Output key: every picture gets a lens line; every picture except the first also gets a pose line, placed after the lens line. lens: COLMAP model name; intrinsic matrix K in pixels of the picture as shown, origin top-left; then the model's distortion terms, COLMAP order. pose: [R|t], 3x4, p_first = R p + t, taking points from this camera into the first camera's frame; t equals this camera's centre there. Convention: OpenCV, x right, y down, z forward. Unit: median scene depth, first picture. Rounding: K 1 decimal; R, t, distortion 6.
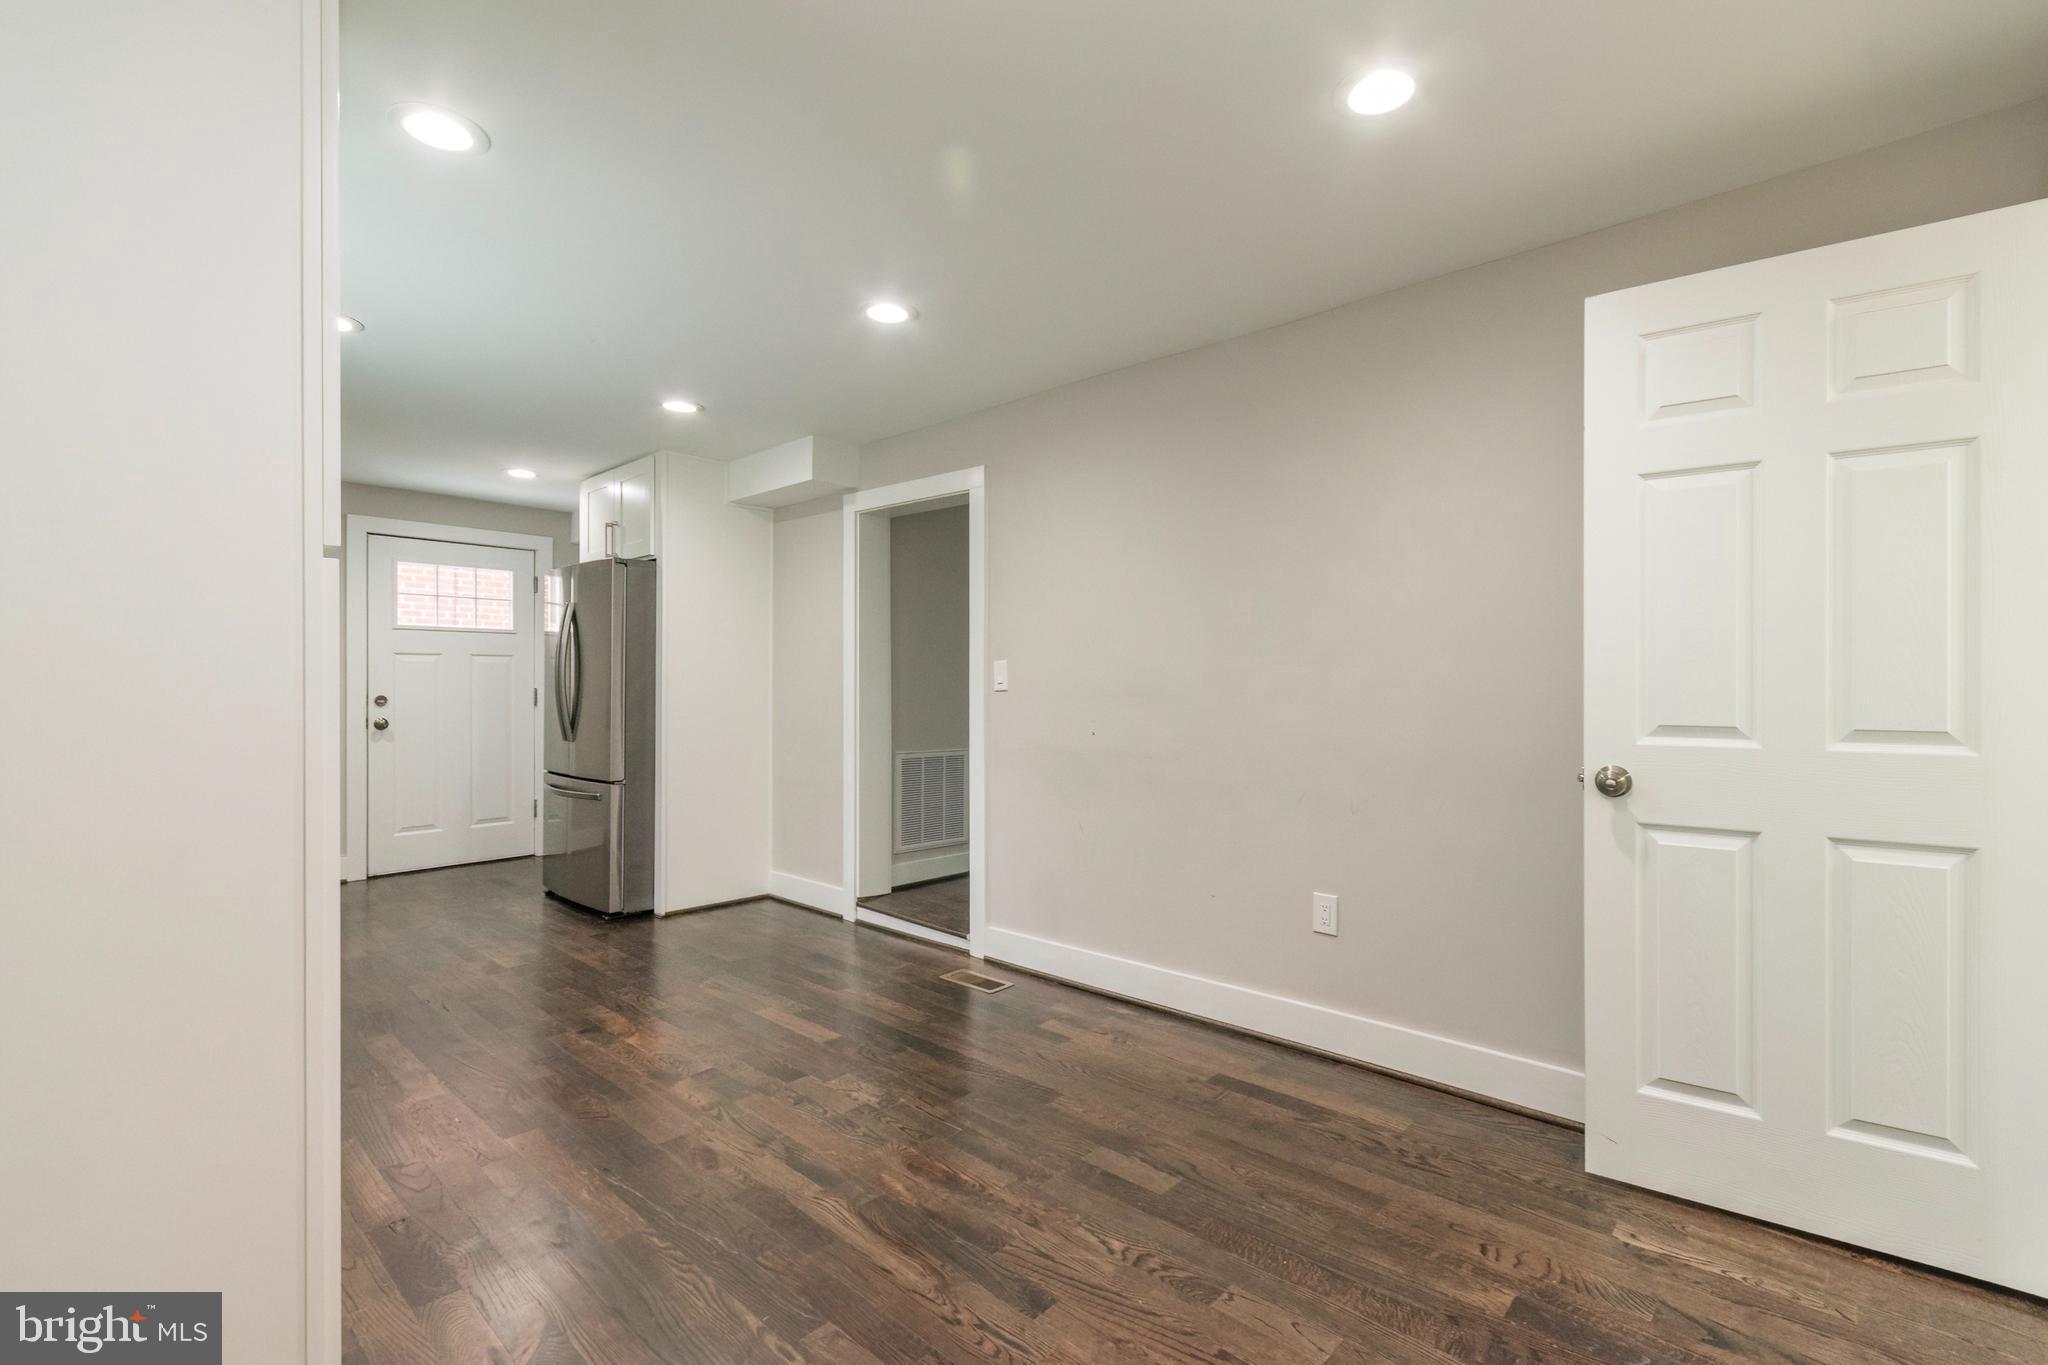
lens RADIAL K [[912.0, 0, 1027.5], [0, 912.0, 687.2], [0, 0, 1]] dist [0.018455, -0.000083]
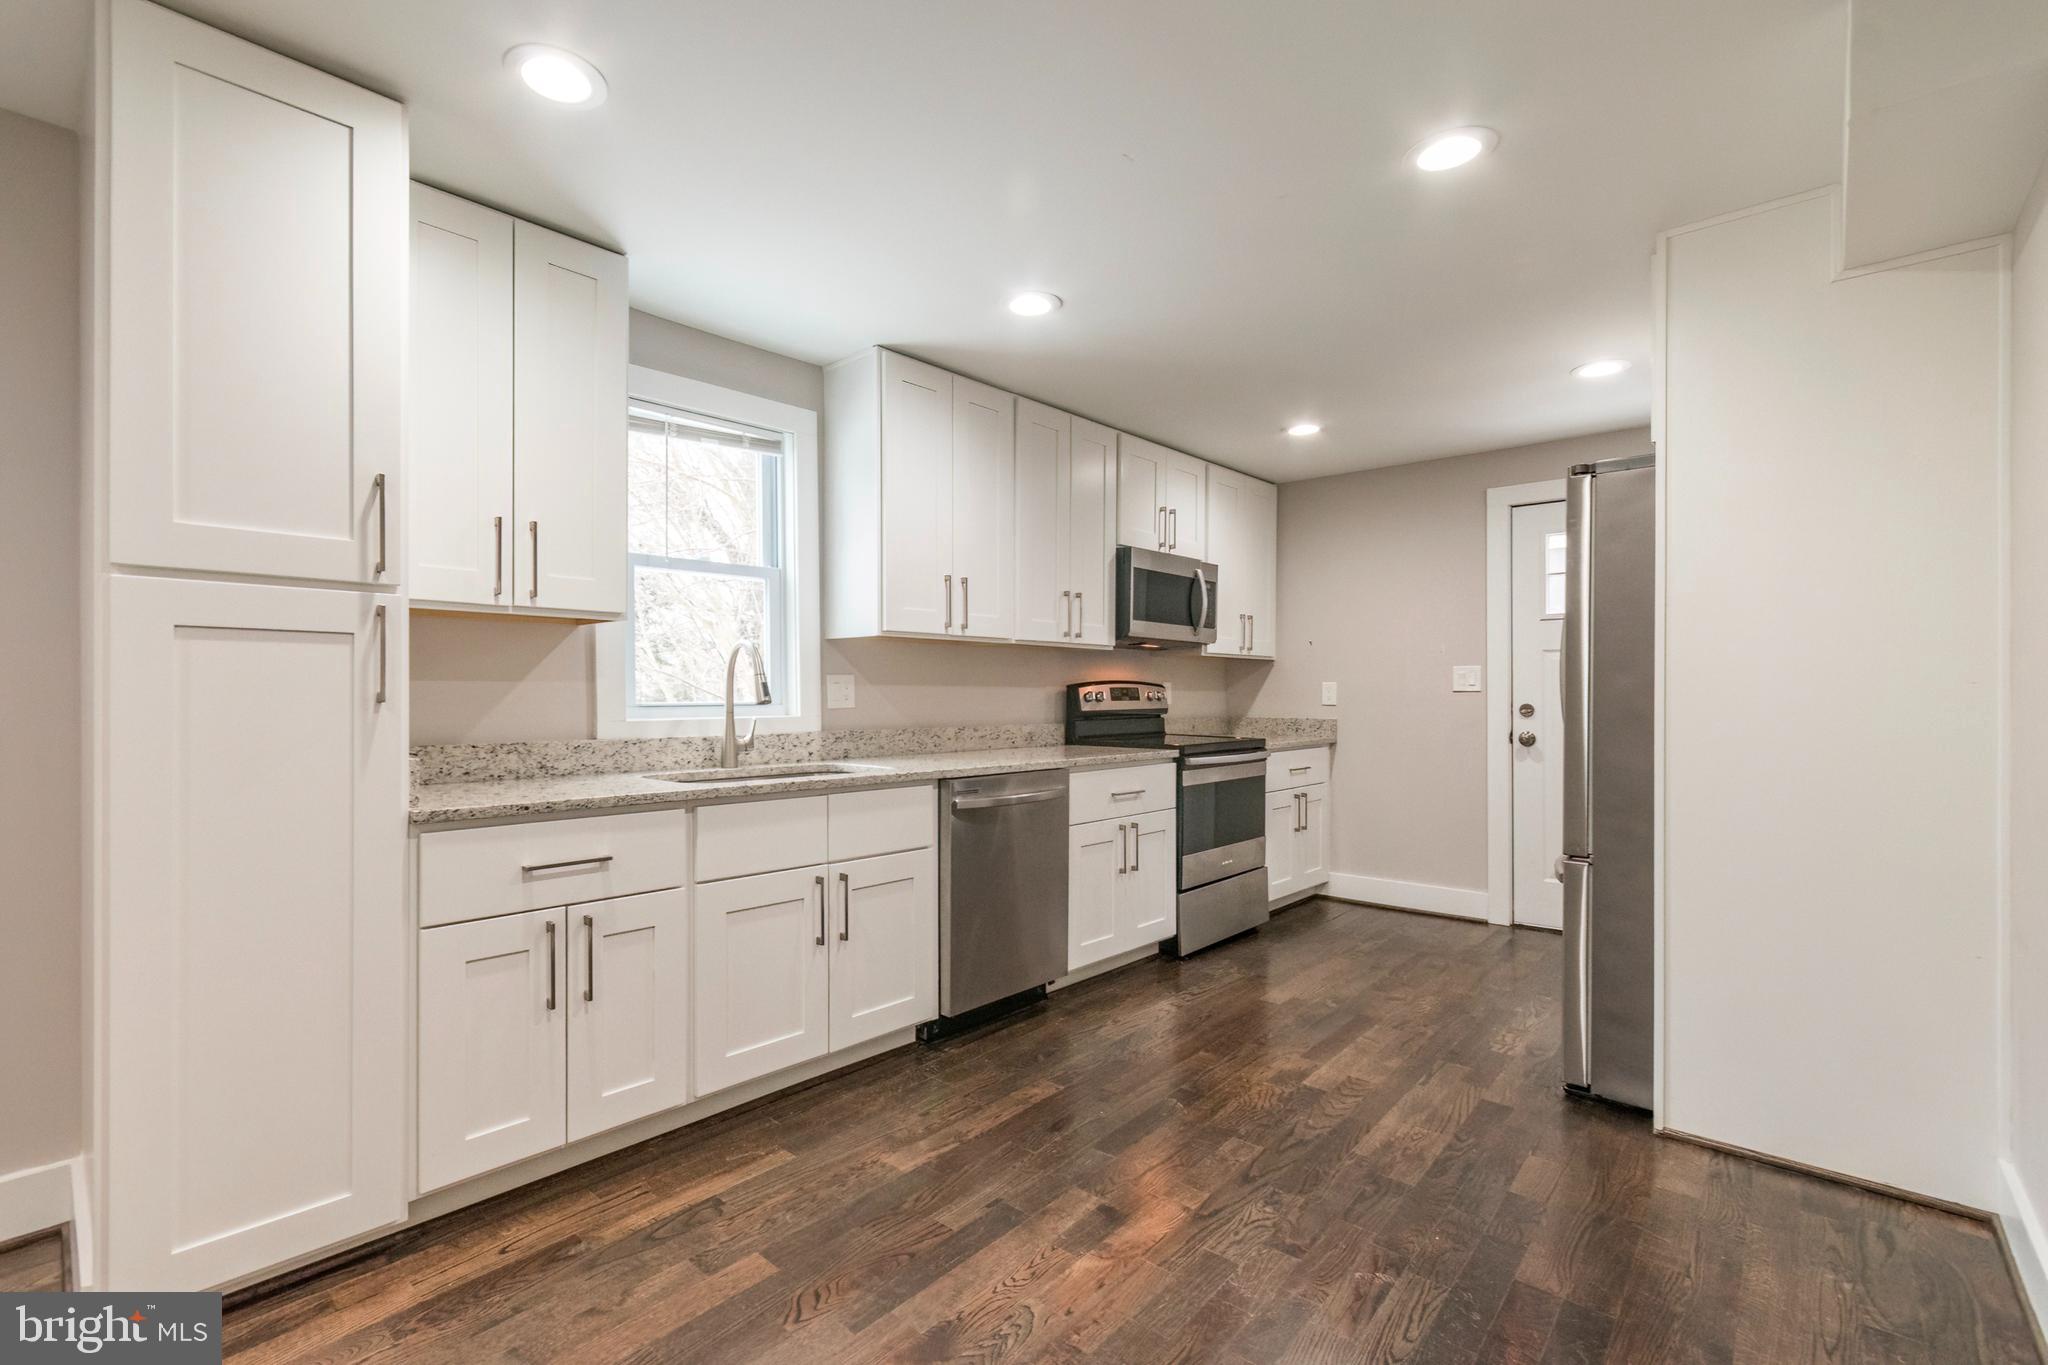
lens RADIAL K [[911.9, 0, 968.6], [0, 911.9, 697.7], [0, 0, 1]] dist [-0.000356, 0.000720]
pose [[0.005966, 0.002604, -0.999979, 0.116033], [-0.000715, 0.999996, 0.002600, 0.002181], [0.999982, 0.000699, 0.005968, 0.601871]]
